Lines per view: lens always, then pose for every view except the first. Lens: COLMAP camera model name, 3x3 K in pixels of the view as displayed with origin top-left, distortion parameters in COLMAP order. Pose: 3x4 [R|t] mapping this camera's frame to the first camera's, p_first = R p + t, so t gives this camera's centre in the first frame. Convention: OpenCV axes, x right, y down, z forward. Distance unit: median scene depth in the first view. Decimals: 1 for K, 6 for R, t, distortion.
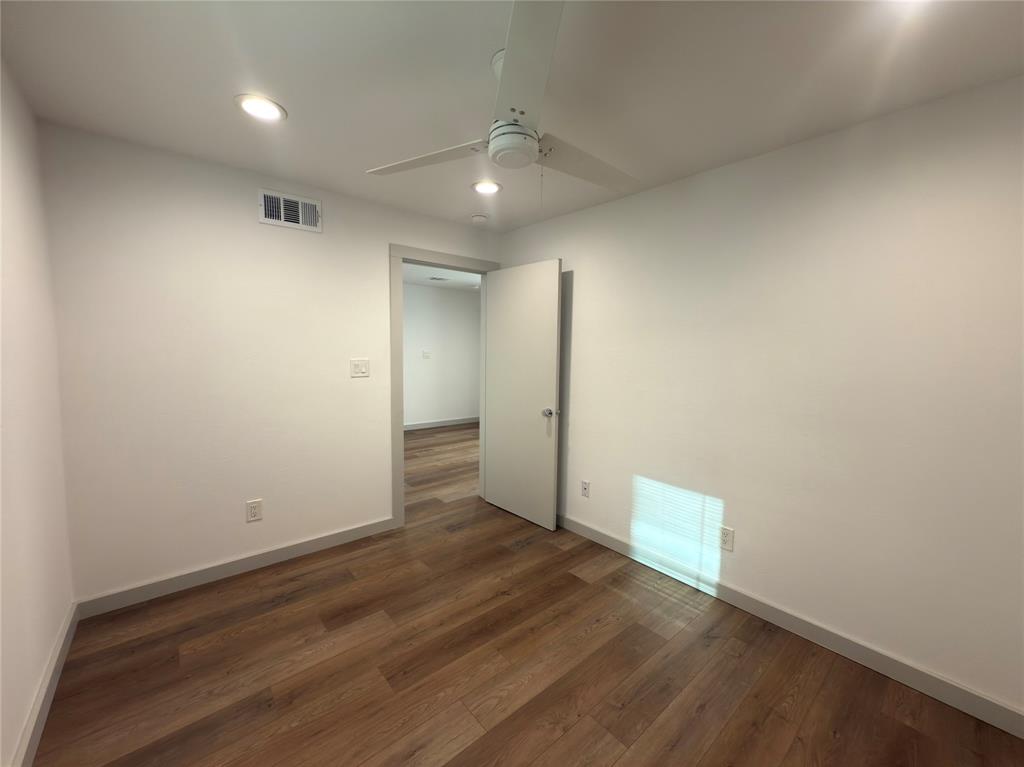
lens RADIAL K [[406.2, 0, 512.0], [0, 406.2, 383.5], [0, 0, 1]] dist [-0.000795, 0.000209]
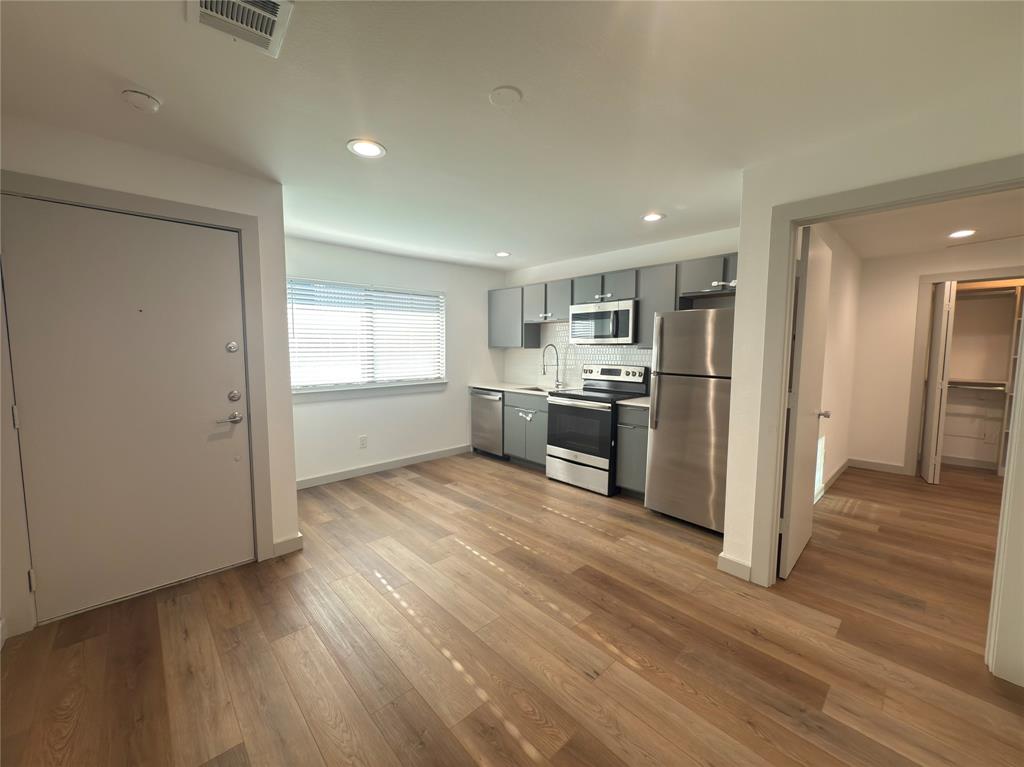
lens RADIAL K [[406.2, 0, 512.0], [0, 406.2, 383.5], [0, 0, 1]] dist [-0.000795, 0.000209]
pose [[-0.039764, -0.097529, 0.994438, -1.143464], [0.082246, 0.991528, 0.100533, -0.212724], [-0.995818, 0.085786, -0.031406, 2.462215]]
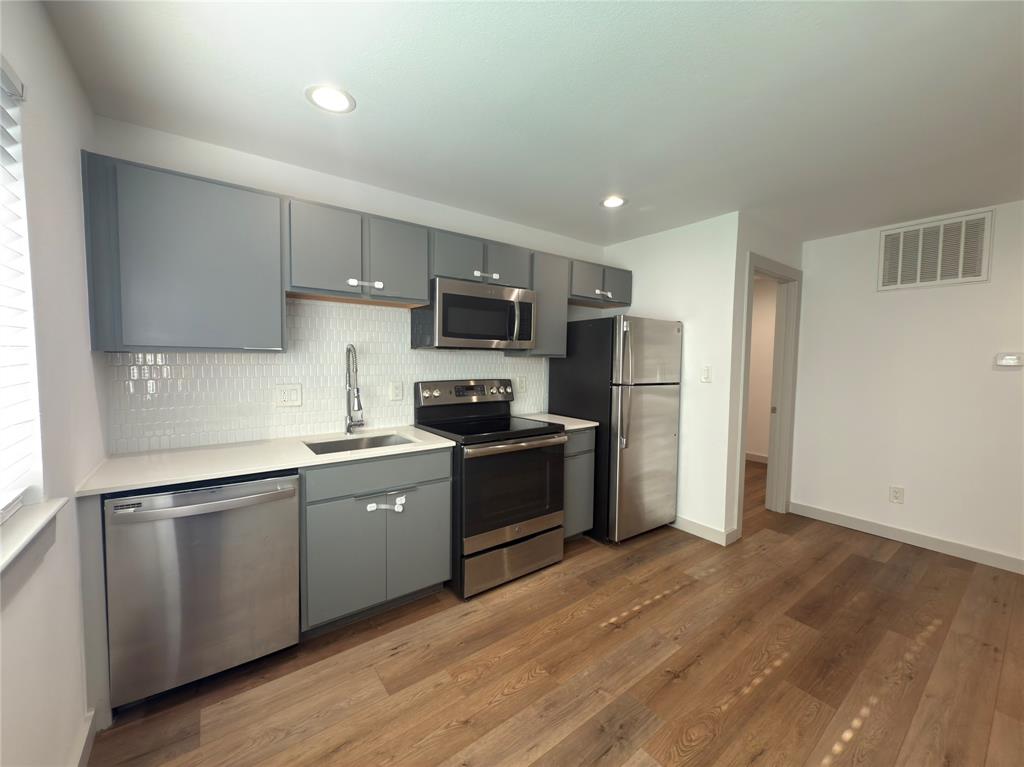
lens RADIAL K [[406.2, 0, 512.0], [0, 406.2, 383.5], [0, 0, 1]] dist [-0.000795, 0.000209]
pose [[-0.997290, -0.026736, 0.068539, 0.582686], [-0.016214, 0.988596, 0.149716, -0.250855], [-0.071760, 0.148199, -0.986351, 3.199090]]
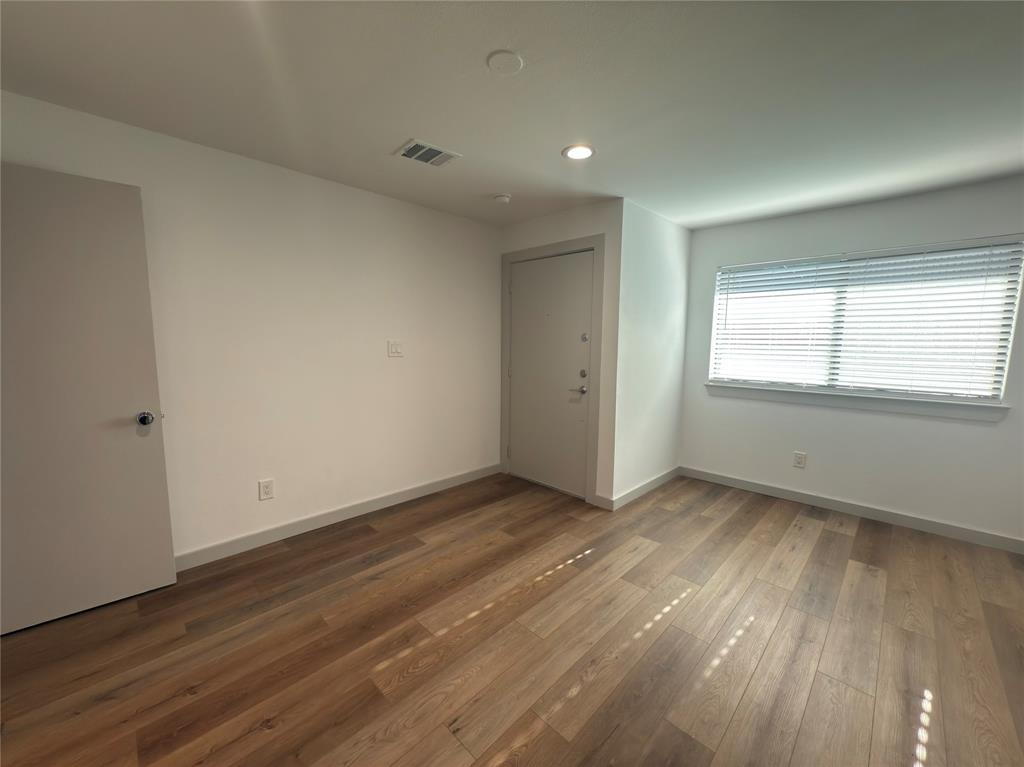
lens RADIAL K [[406.2, 0, 512.0], [0, 406.2, 383.5], [0, 0, 1]] dist [-0.000795, 0.000209]
pose [[0.996503, -0.010749, 0.082862, -0.377686], [0.008567, 0.999608, 0.026650, -0.132719], [-0.083116, -0.025847, 0.996205, 1.681516]]
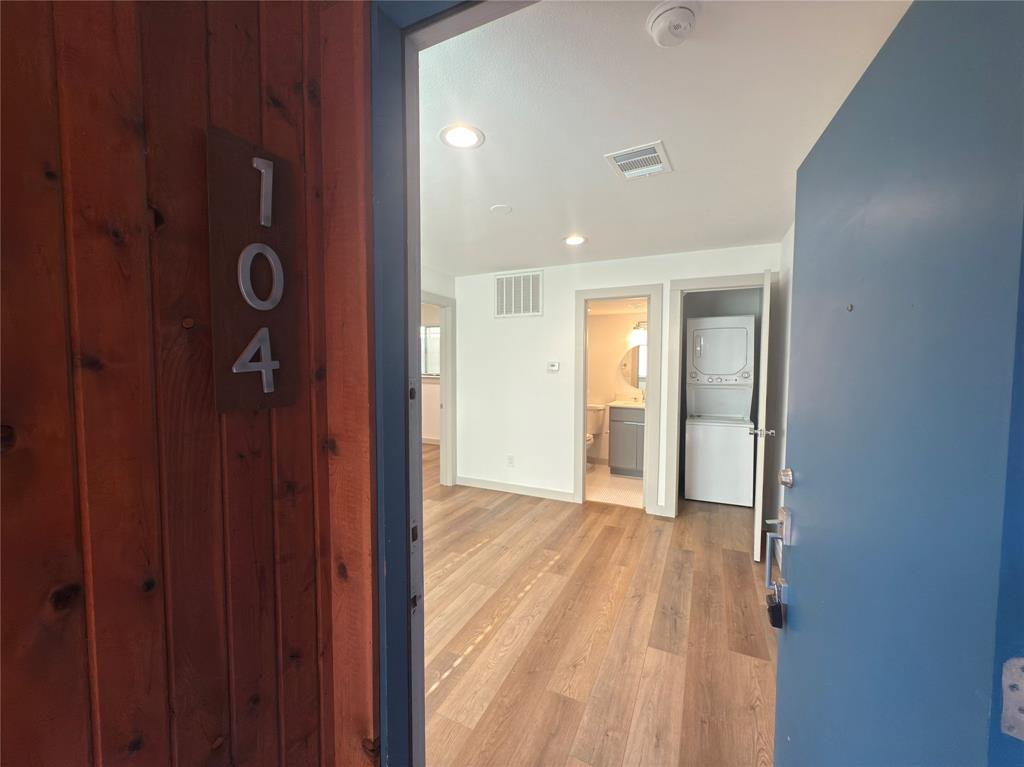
lens RADIAL K [[406.2, 0, 512.0], [0, 406.2, 383.5], [0, 0, 1]] dist [-0.000795, 0.000209]
pose [[-0.918073, 0.007411, -0.396342, 0.118209], [-0.048203, 0.990319, 0.130173, -0.324643], [0.393470, 0.138613, -0.908828, 3.564330]]
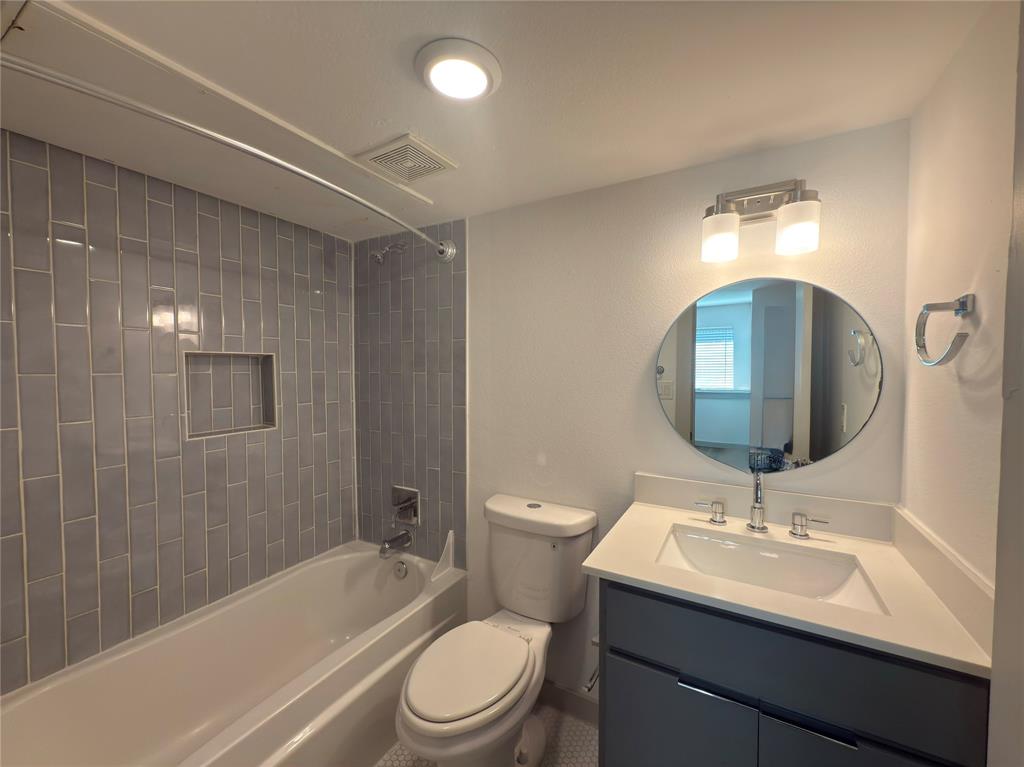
lens RADIAL K [[406.2, 0, 512.0], [0, 406.2, 383.5], [0, 0, 1]] dist [-0.000795, 0.000209]
pose [[-0.941048, 0.001730, -0.338268, -1.083471], [-0.038282, 0.993018, 0.111577, -0.179123], [0.336100, 0.117949, -0.934412, 2.038642]]
